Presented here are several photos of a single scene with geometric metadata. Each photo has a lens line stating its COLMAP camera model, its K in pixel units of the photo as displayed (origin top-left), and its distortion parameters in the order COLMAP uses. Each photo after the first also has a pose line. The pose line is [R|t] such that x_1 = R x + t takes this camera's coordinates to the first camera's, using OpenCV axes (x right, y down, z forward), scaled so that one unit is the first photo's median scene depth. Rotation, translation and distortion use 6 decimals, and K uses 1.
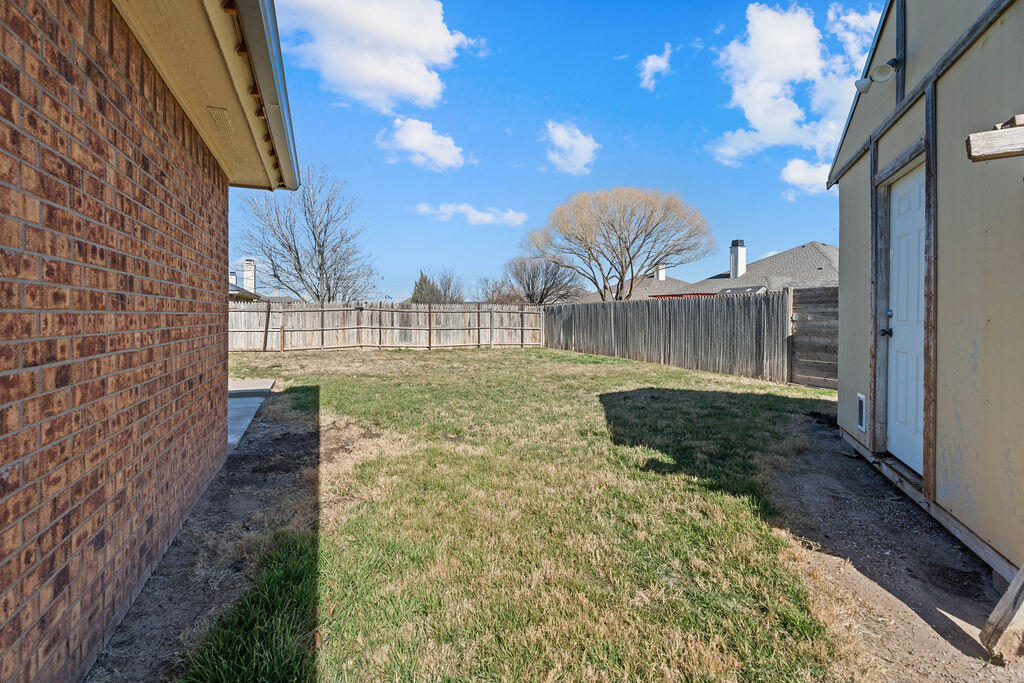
lens RADIAL K [[457.6, 0, 516.0], [0, 457.6, 319.0], [0, 0, 1]] dist [0.002225, 0.000243]
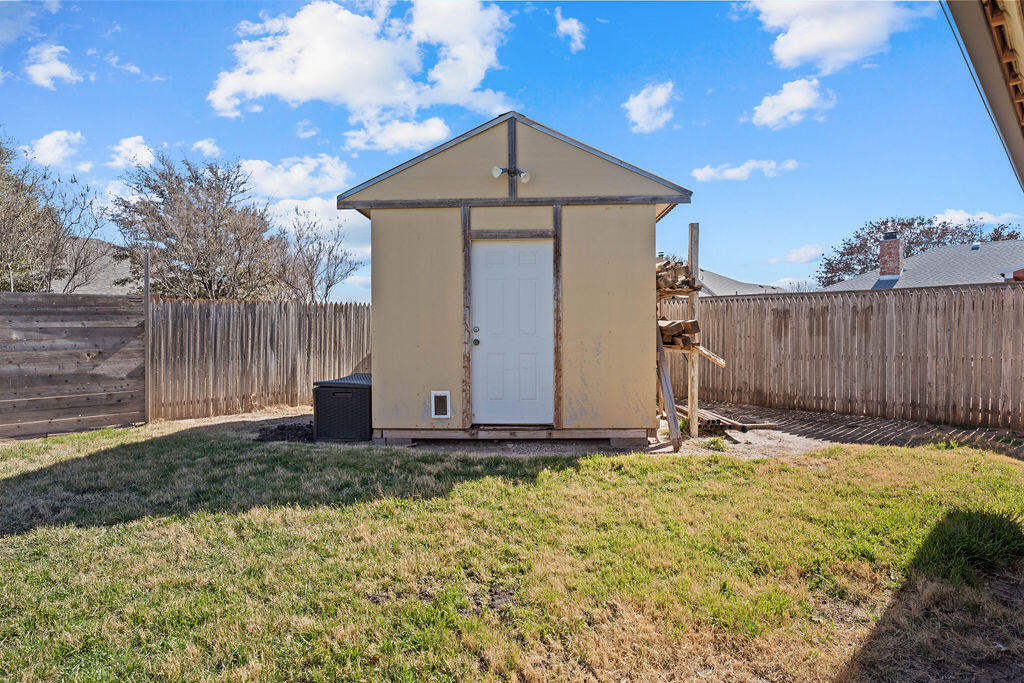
lens RADIAL K [[517.8, 0, 512.0], [0, 517.8, 341.5], [0, 0, 1]] dist [-0.001354, -0.000267]
pose [[-0.316697, -0.004554, 0.948516, -0.773598], [0.009005, 0.999929, 0.007808, 0.015321], [-0.948484, 0.011014, -0.316634, 1.413595]]
